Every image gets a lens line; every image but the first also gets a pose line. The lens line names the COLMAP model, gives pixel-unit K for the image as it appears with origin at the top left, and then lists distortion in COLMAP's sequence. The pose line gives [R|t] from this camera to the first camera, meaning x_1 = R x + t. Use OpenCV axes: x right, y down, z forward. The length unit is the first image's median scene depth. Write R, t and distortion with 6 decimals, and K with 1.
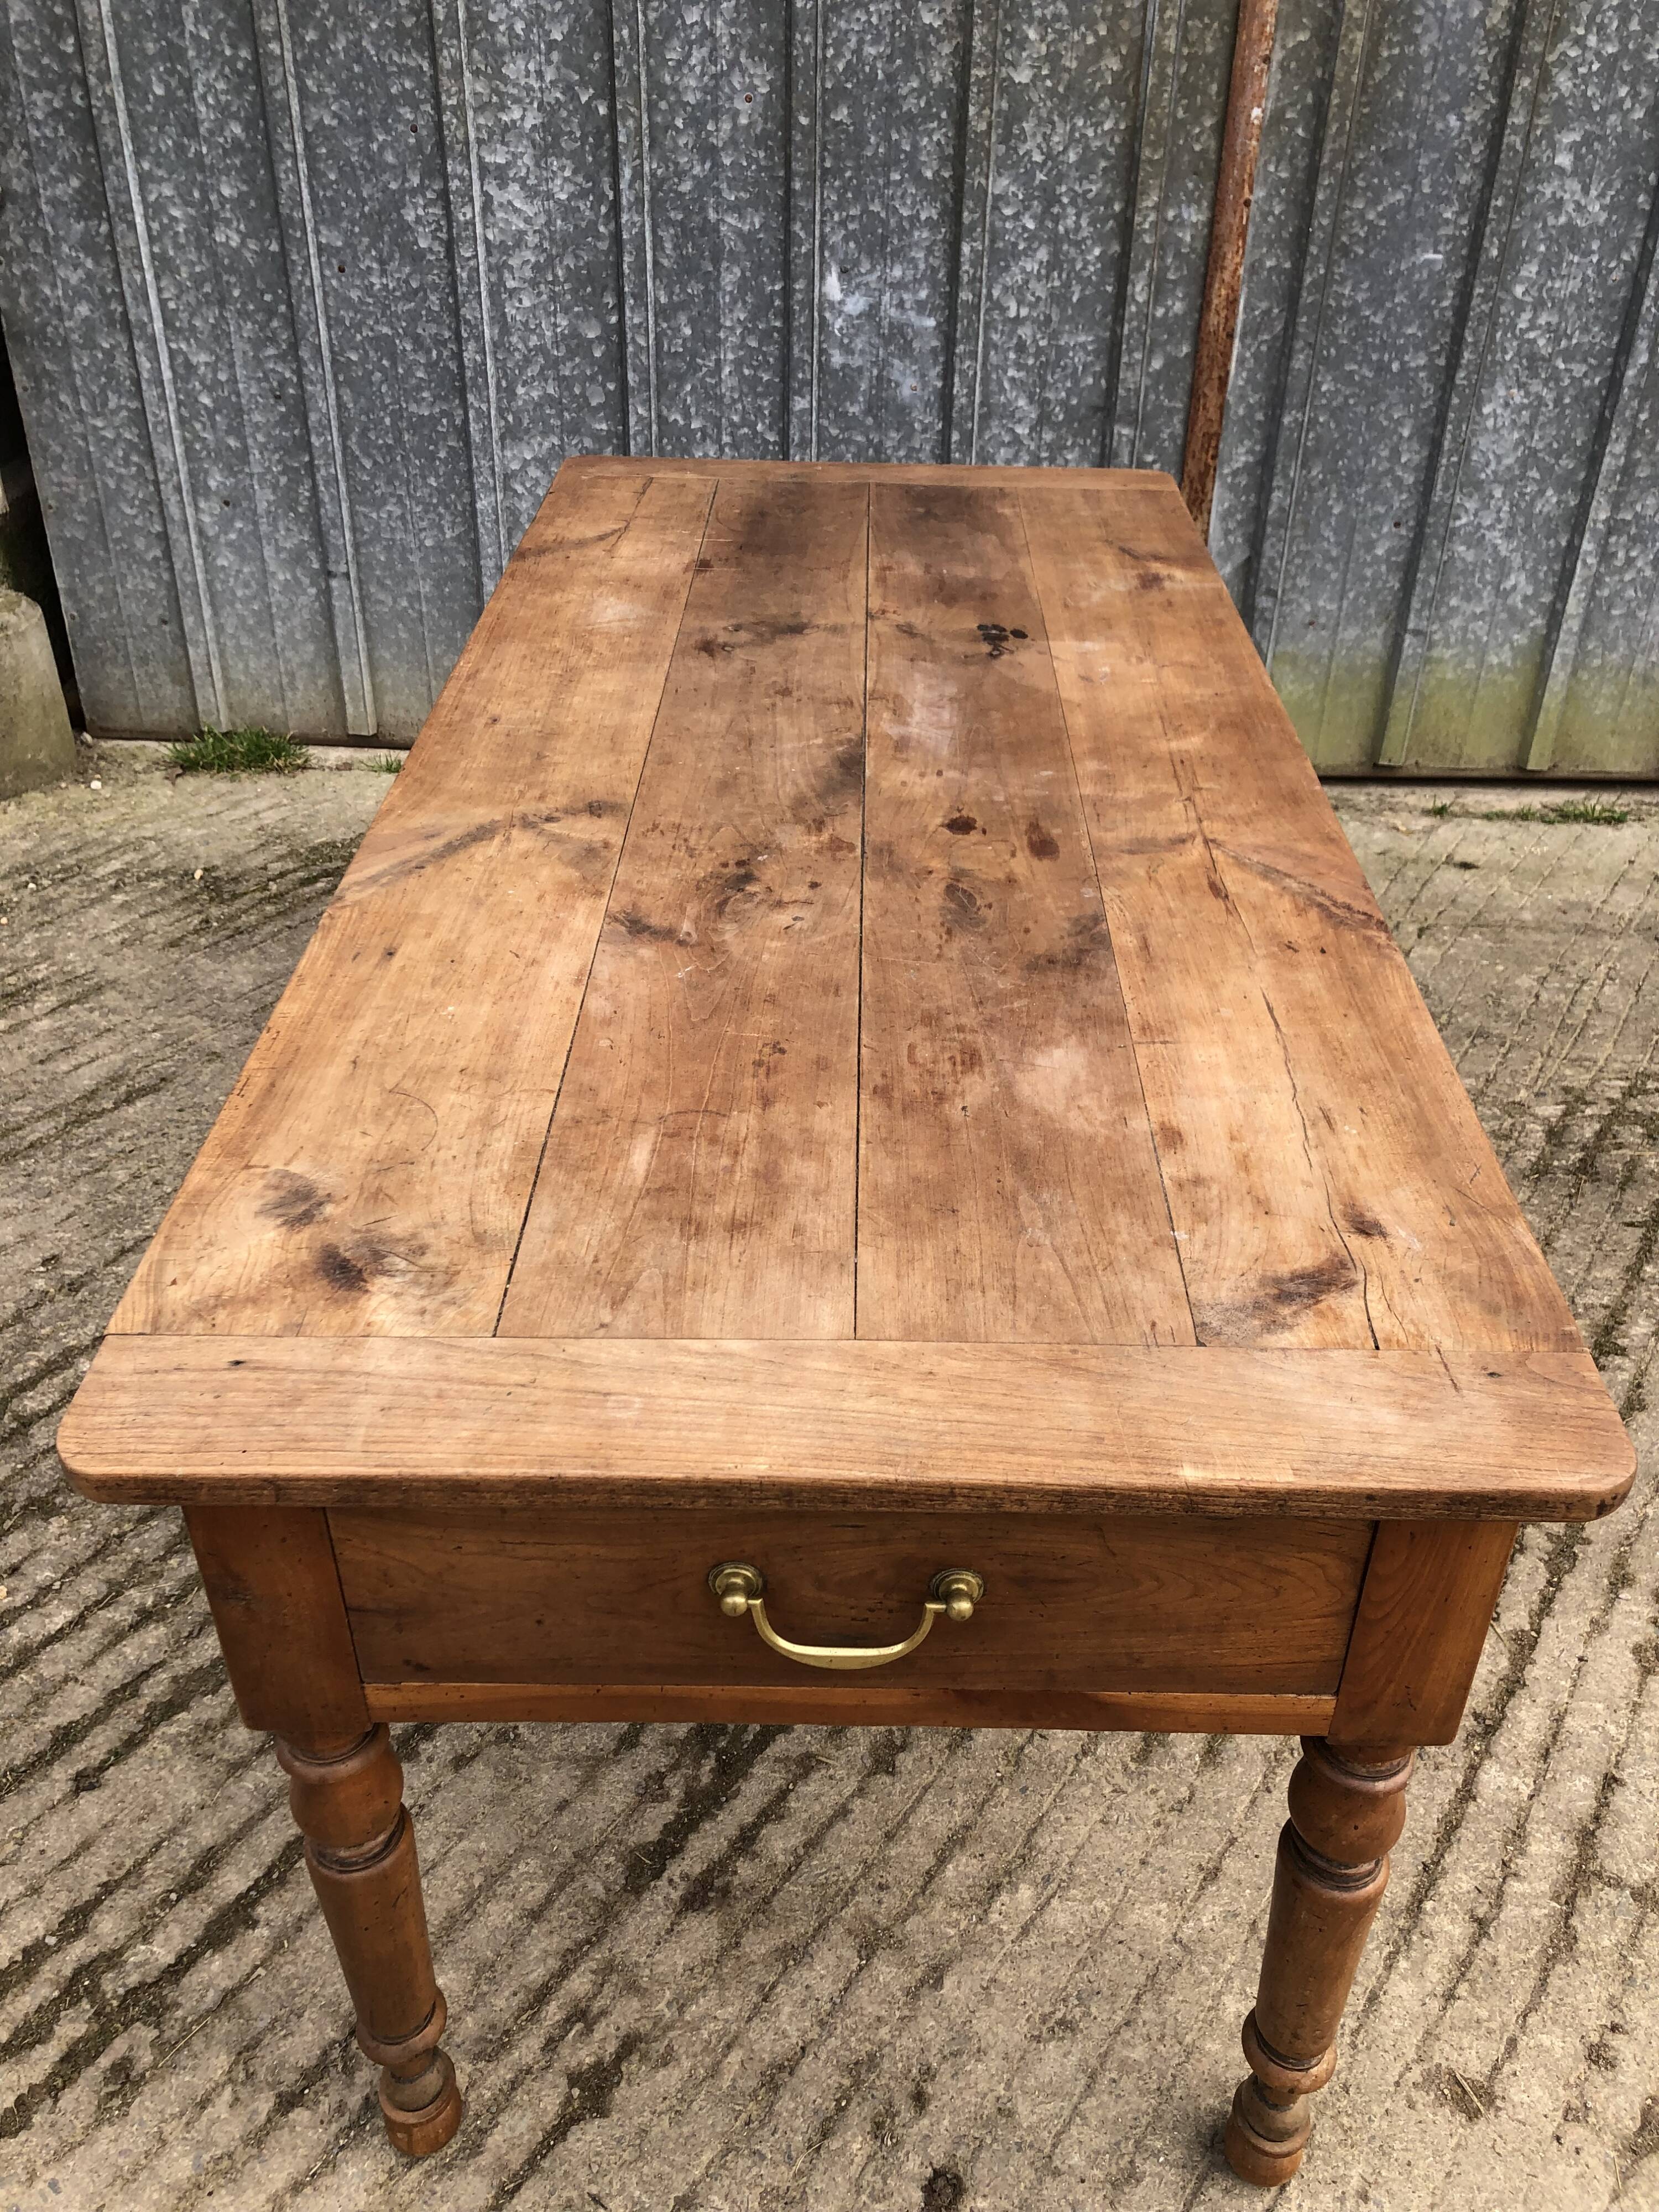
lens RADIAL K [[1812.6, 0, 838.0], [0, 1812.6, 1097.1], [0, 0, 1]] dist [-0.000042, 0.026795]
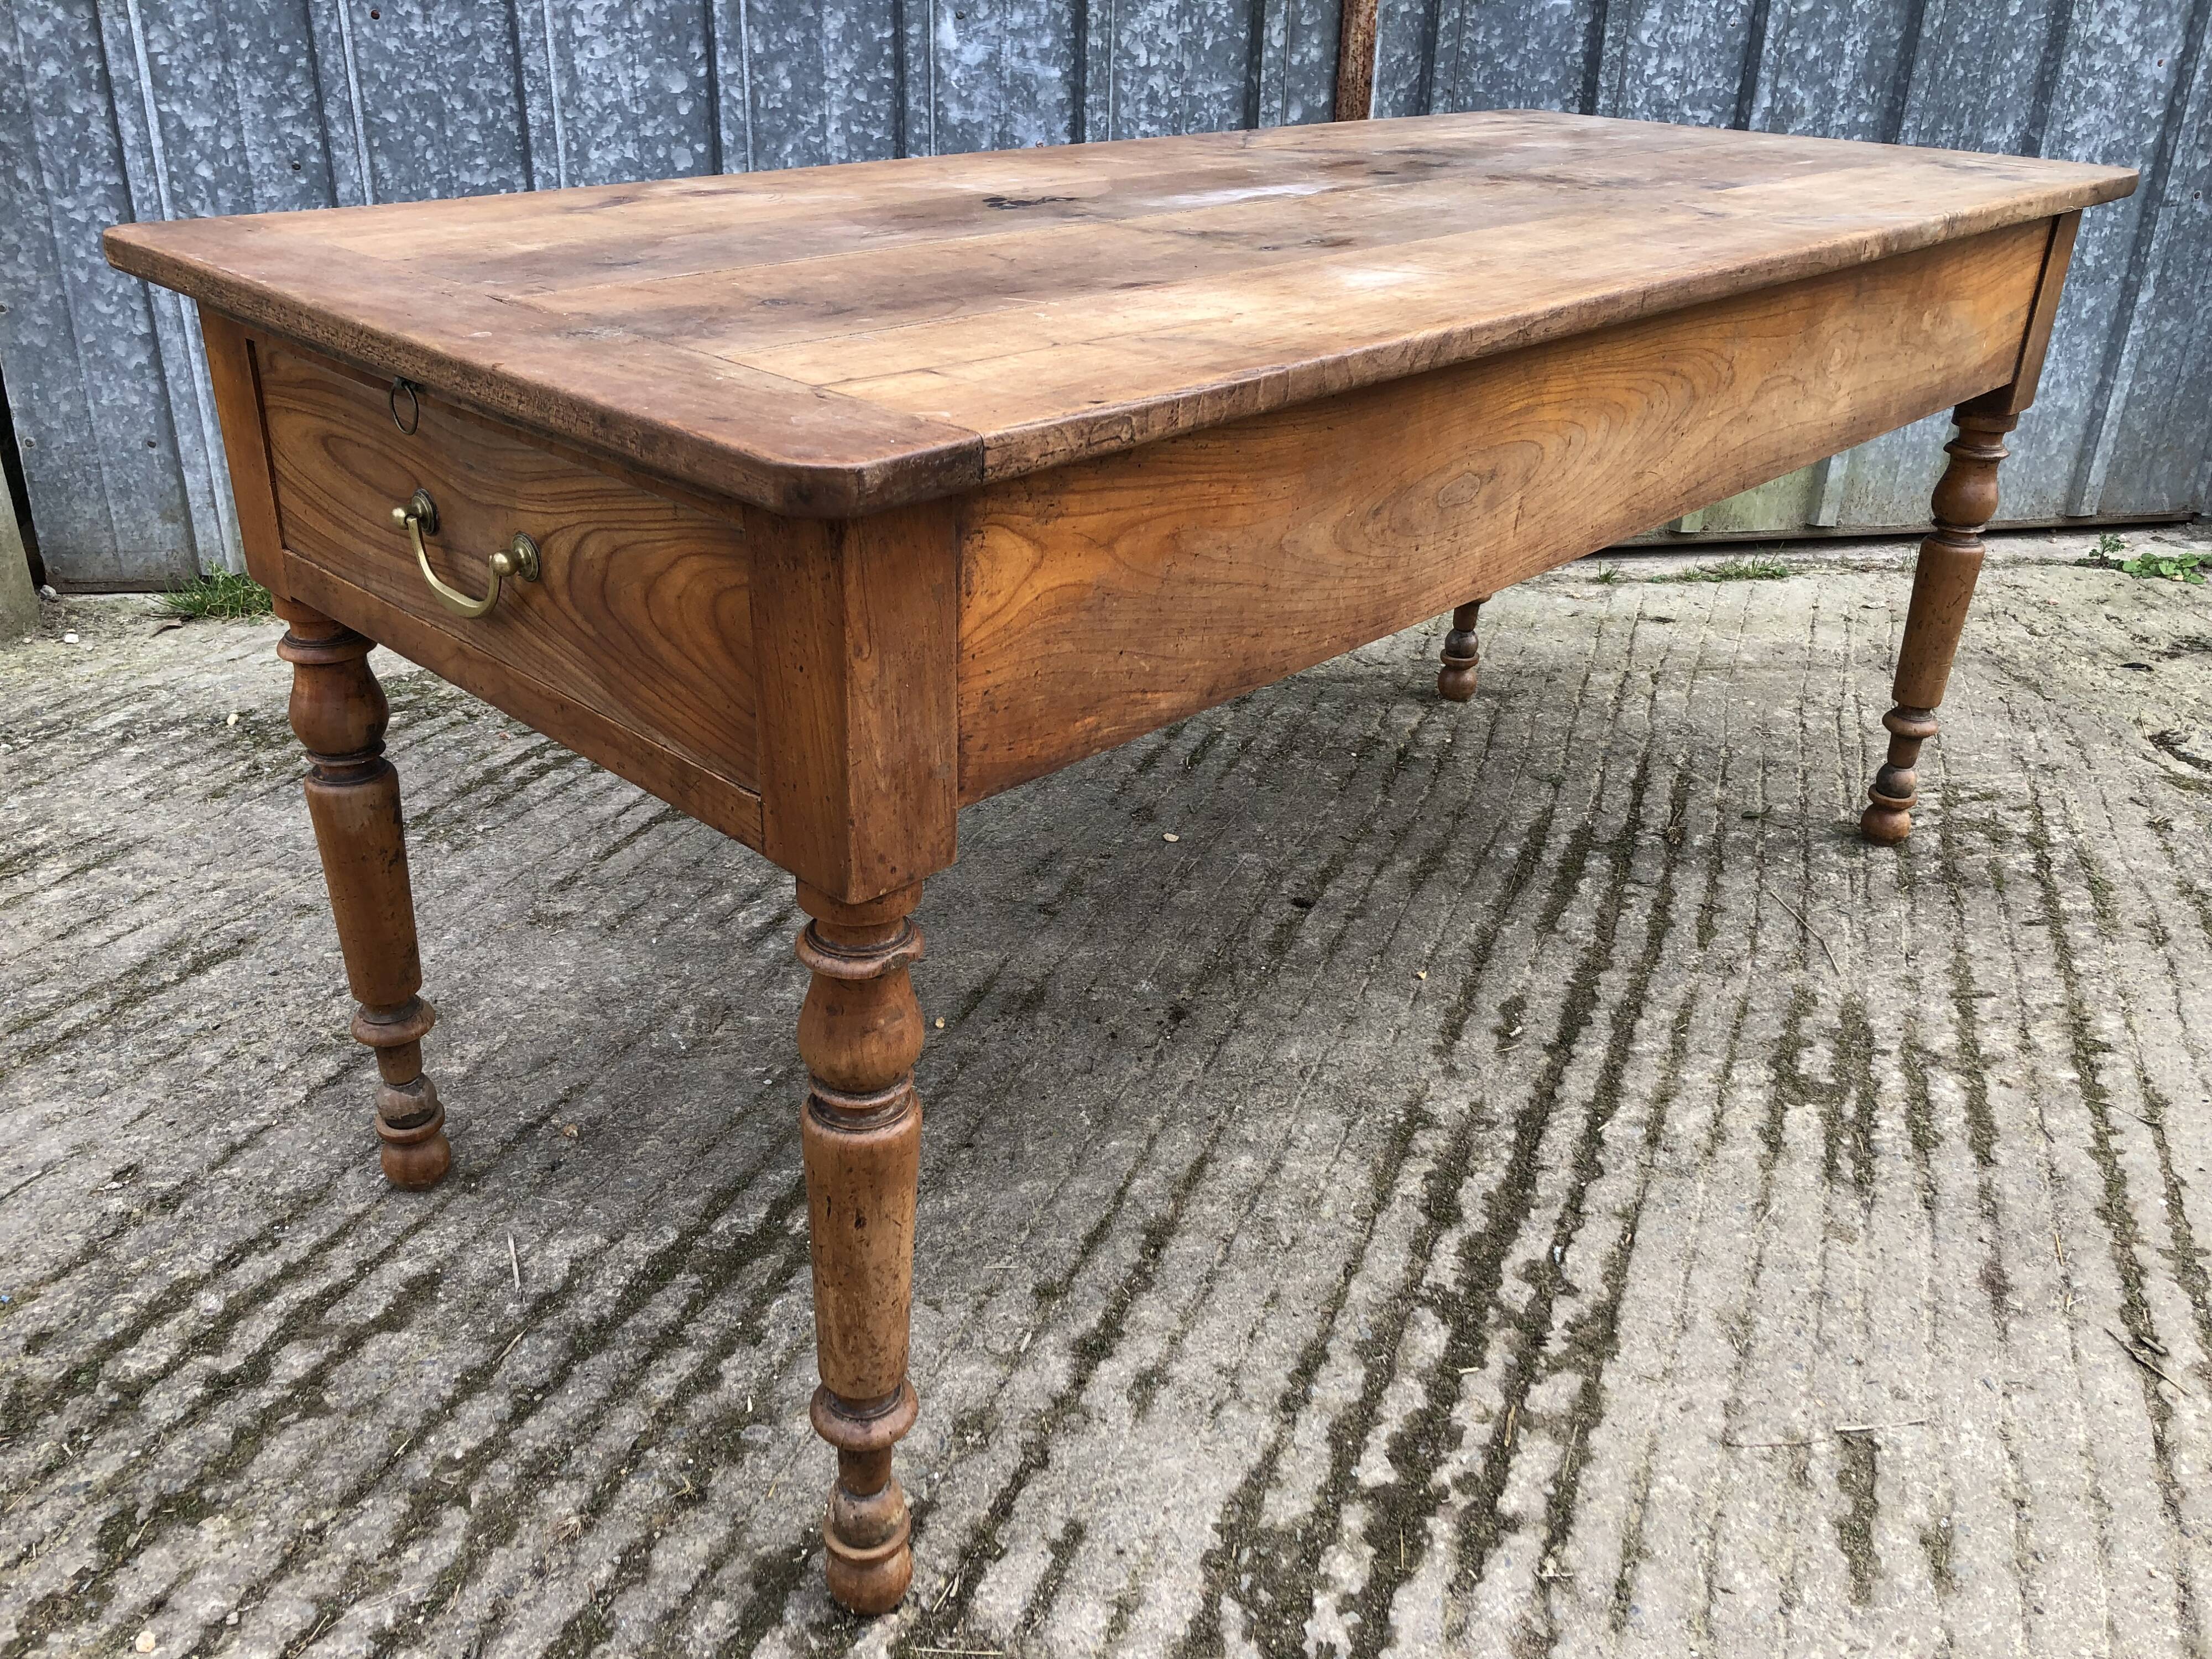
lens RADIAL K [[1812.6, 0, 1097.9], [0, 1812.6, 802.3], [0, 0, 1]] dist [-0.000042, 0.026795]
pose [[0.977623, -0.083001, 0.193298, -0.138243], [0.109533, 0.985329, -0.130880, 0.060458], [-0.179599, 0.149124, 0.972372, 0.160988]]
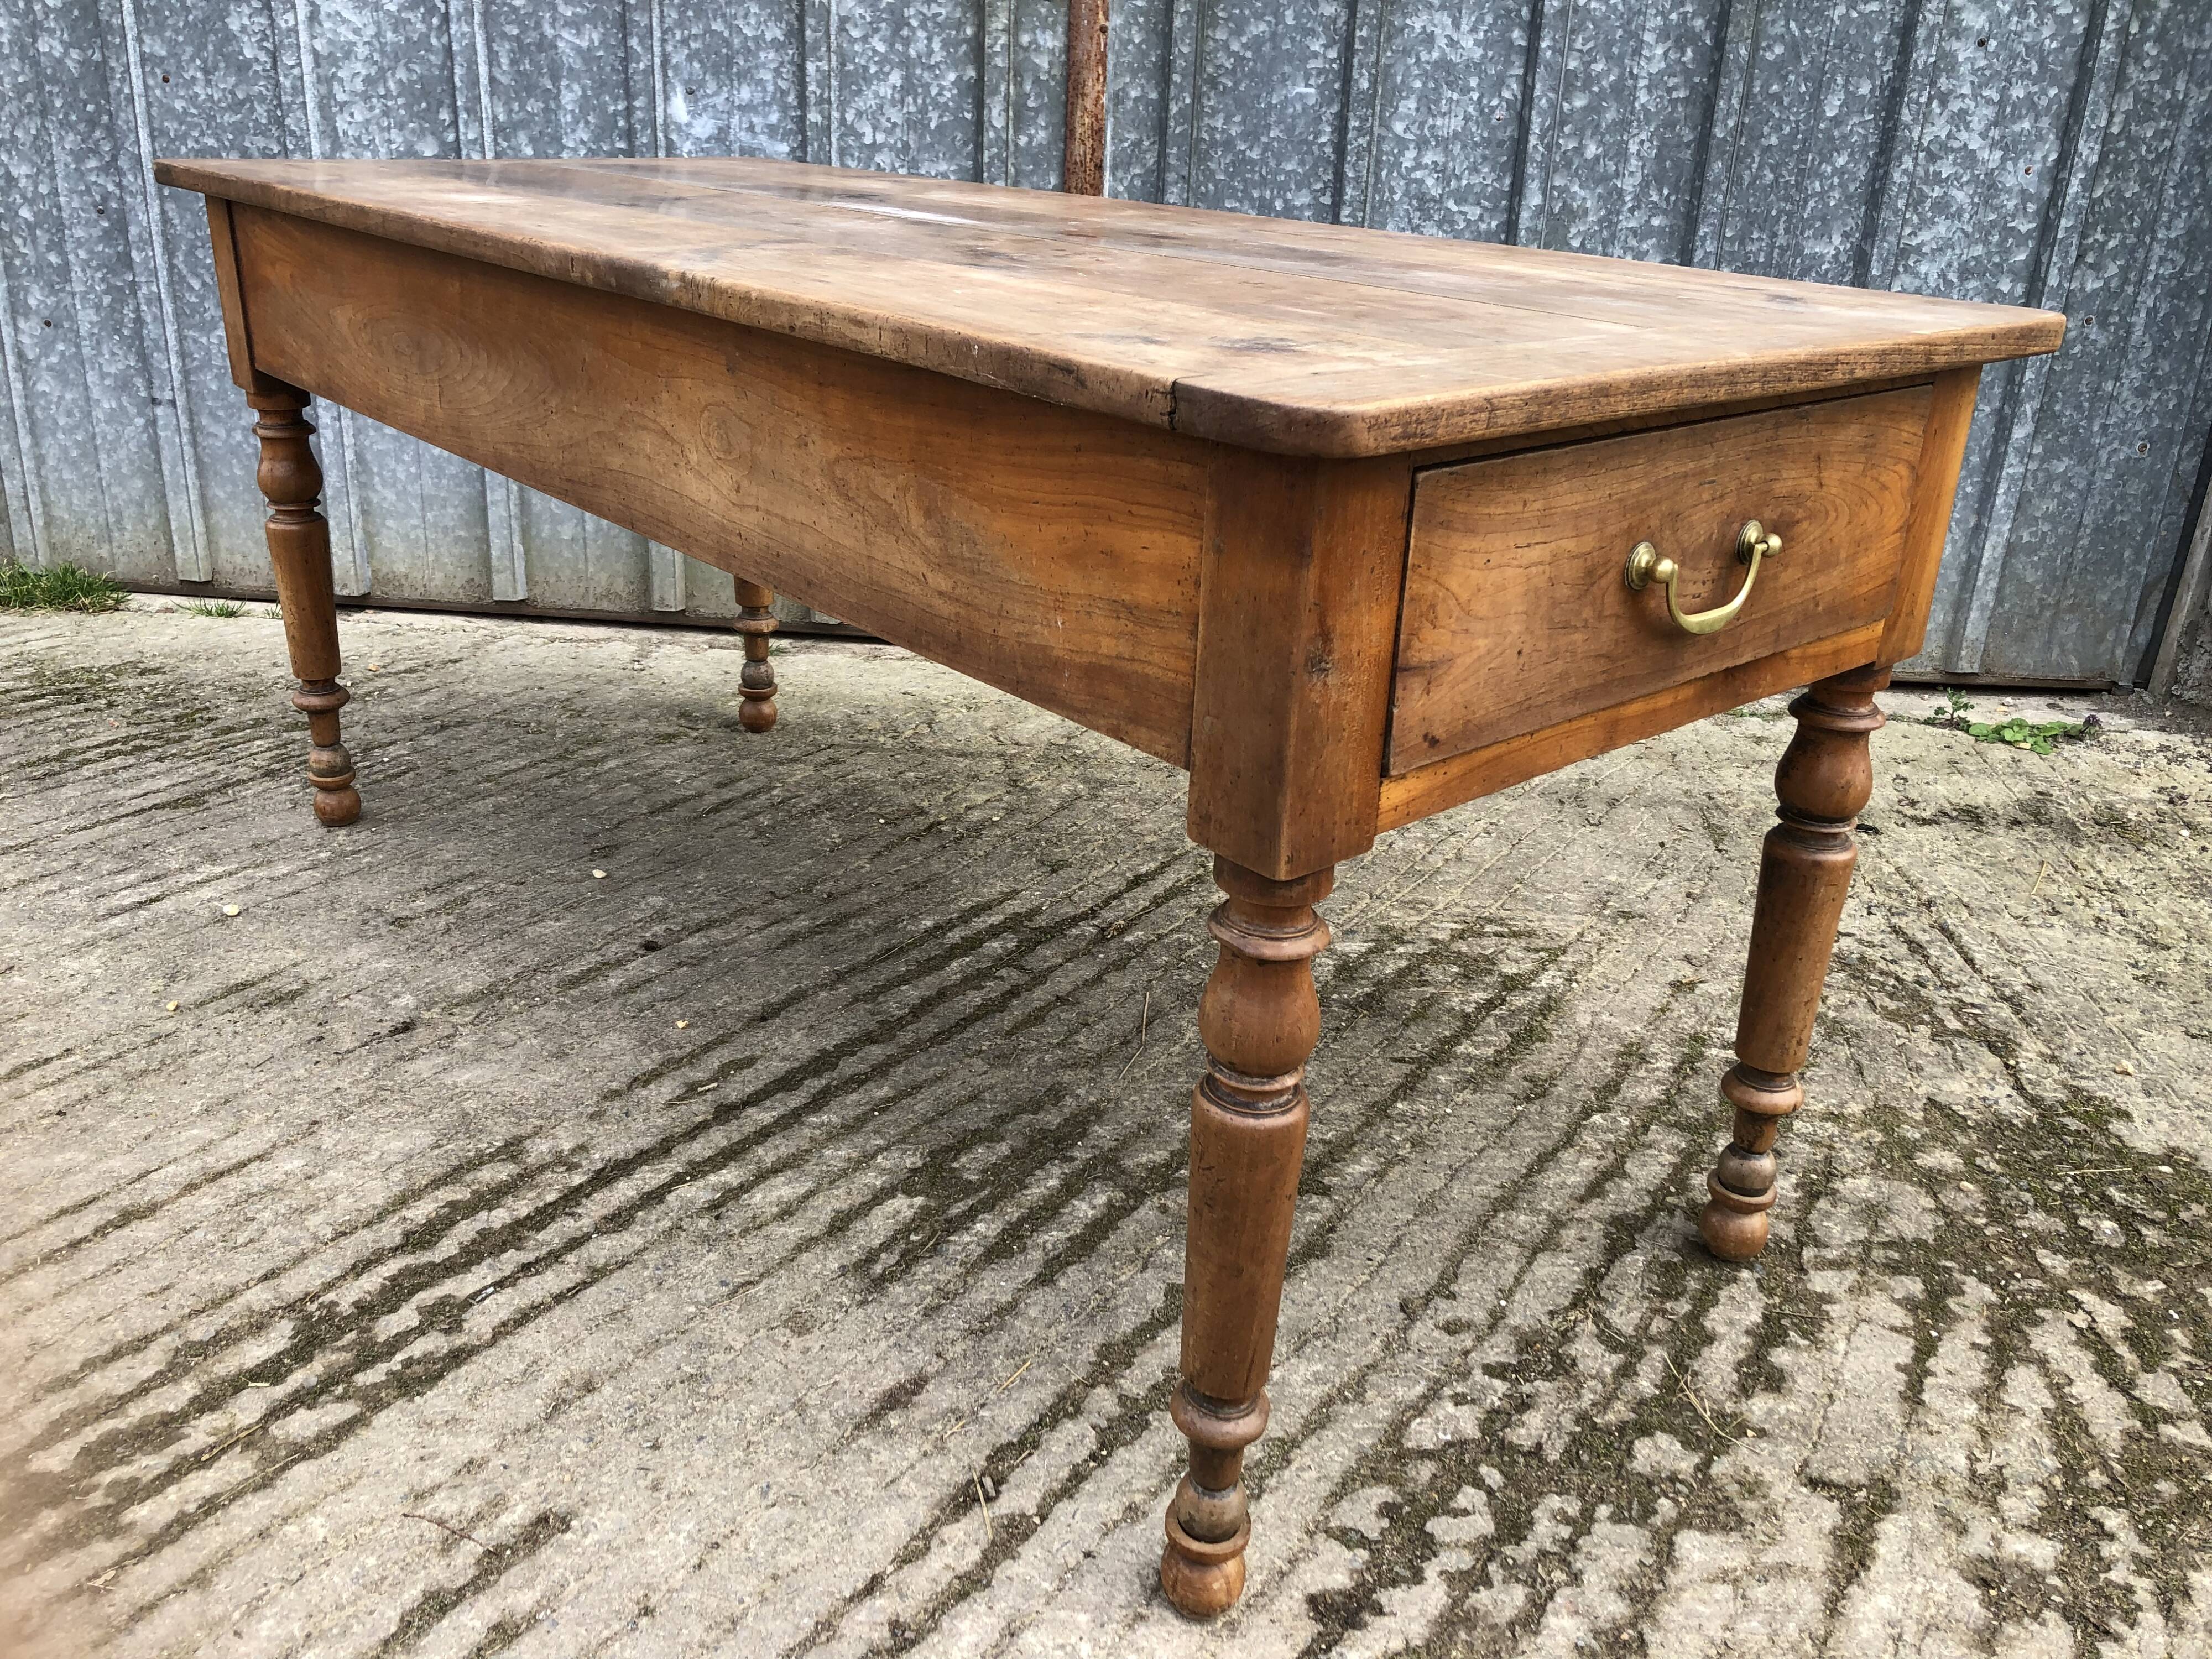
lens RADIAL K [[1812.6, 0, 1103.5], [0, 1812.6, 806.2], [0, 0, 1]] dist [-0.000042, 0.026795]
pose [[0.999520, 0.027796, -0.013692, 0.243756], [-0.030035, 0.977727, -0.207719, 0.101039], [0.007613, 0.208031, 0.978093, 0.151372]]
